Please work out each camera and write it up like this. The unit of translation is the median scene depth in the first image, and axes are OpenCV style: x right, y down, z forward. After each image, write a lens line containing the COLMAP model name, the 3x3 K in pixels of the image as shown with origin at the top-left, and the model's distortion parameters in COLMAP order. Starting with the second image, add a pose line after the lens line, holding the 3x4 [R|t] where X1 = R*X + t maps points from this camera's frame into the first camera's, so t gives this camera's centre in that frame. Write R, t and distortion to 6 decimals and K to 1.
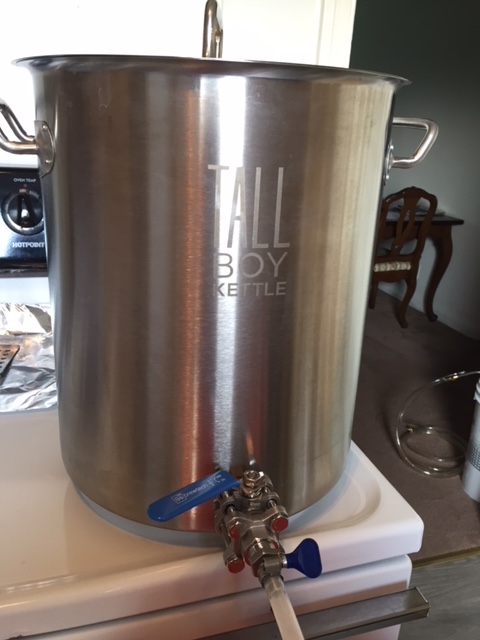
lens RADIAL K [[550.1, 0, 240.8], [0, 550.1, 326.2], [0, 0, 1]] dist [0.023944, -0.014314]
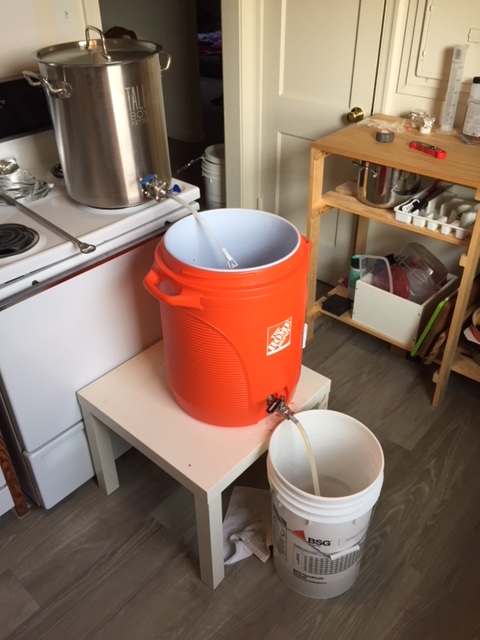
lens RADIAL K [[550.1, 0, 237.0], [0, 550.1, 332.8], [0, 0, 1]] dist [0.023944, -0.014314]
pose [[0.858072, -0.348423, 0.377244, -1.448834], [0.222148, 0.914170, 0.339033, 0.121723], [-0.462992, -0.207111, 0.861826, -3.012252]]
